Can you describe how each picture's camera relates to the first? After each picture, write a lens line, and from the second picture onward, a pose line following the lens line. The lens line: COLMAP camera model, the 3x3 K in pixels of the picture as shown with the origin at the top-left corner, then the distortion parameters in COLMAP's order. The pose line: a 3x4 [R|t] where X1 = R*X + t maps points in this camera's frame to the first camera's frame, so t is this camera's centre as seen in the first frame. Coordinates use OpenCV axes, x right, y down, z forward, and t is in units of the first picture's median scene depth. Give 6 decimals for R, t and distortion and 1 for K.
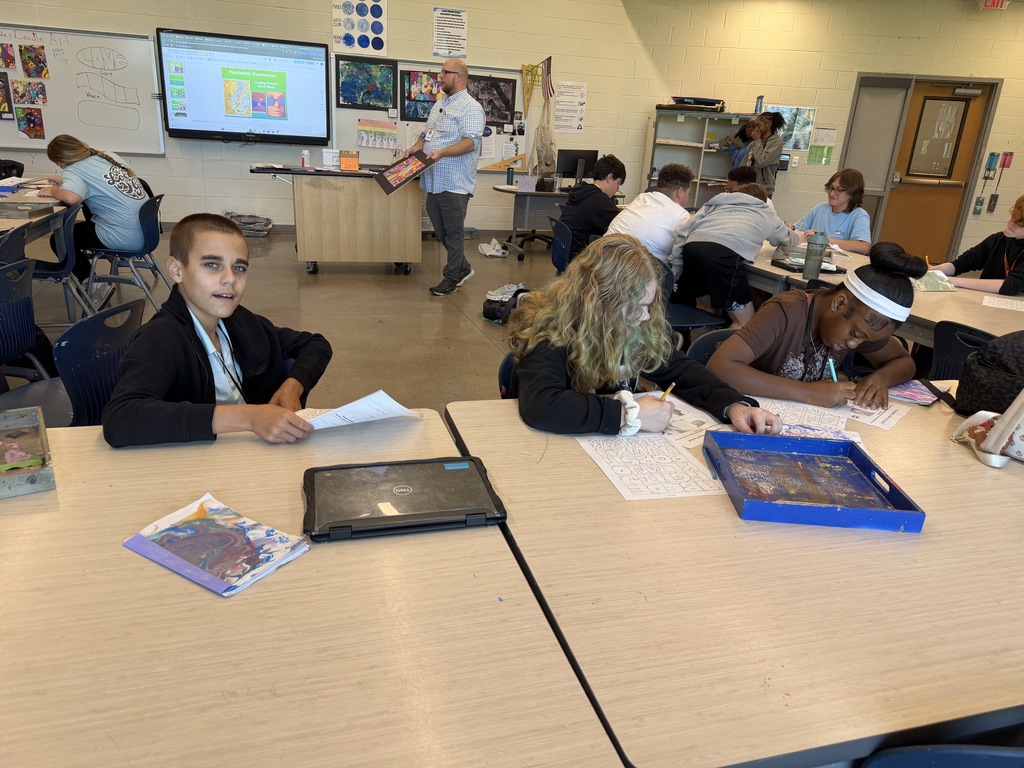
lens RADIAL K [[722.2, 0, 516.4], [0, 722.2, 388.0], [0, 0, 1]] dist [0.015743, -0.011803]
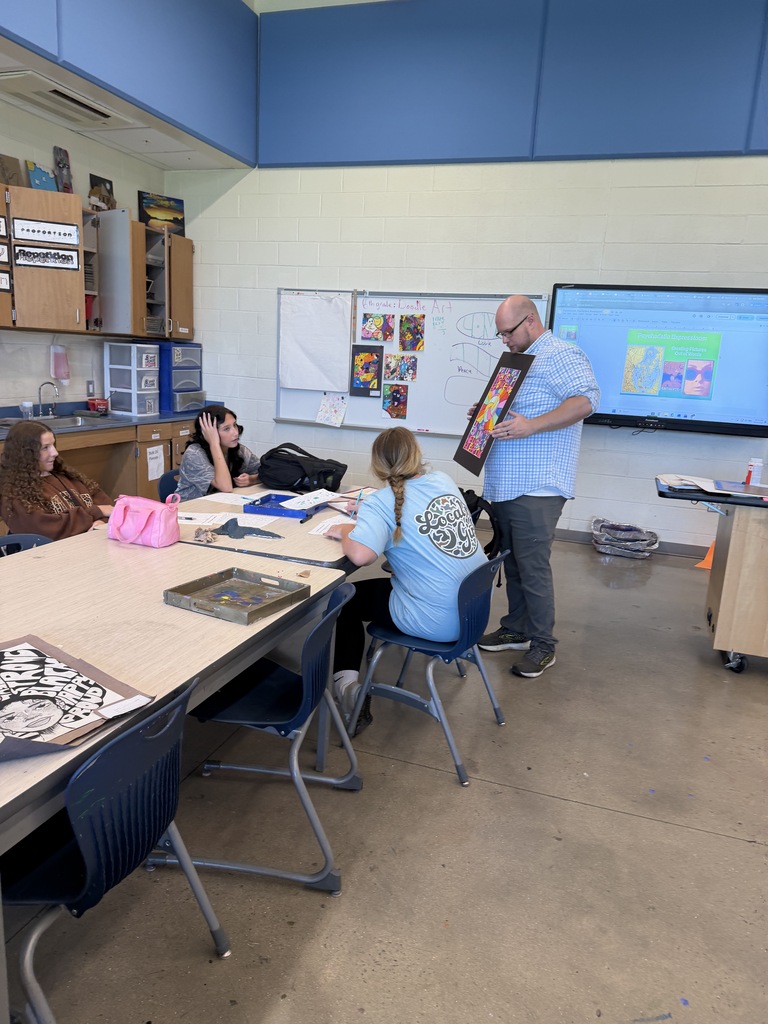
lens RADIAL K [[722.2, 0, 381.0], [0, 722.2, 515.5], [0, 0, 1]] dist [0.015743, -0.011803]
pose [[0.796966, 0.110925, -0.593751, -0.164836], [-0.209475, 0.972744, -0.099440, -0.148404], [0.566538, 0.203627, 0.798481, 0.343794]]
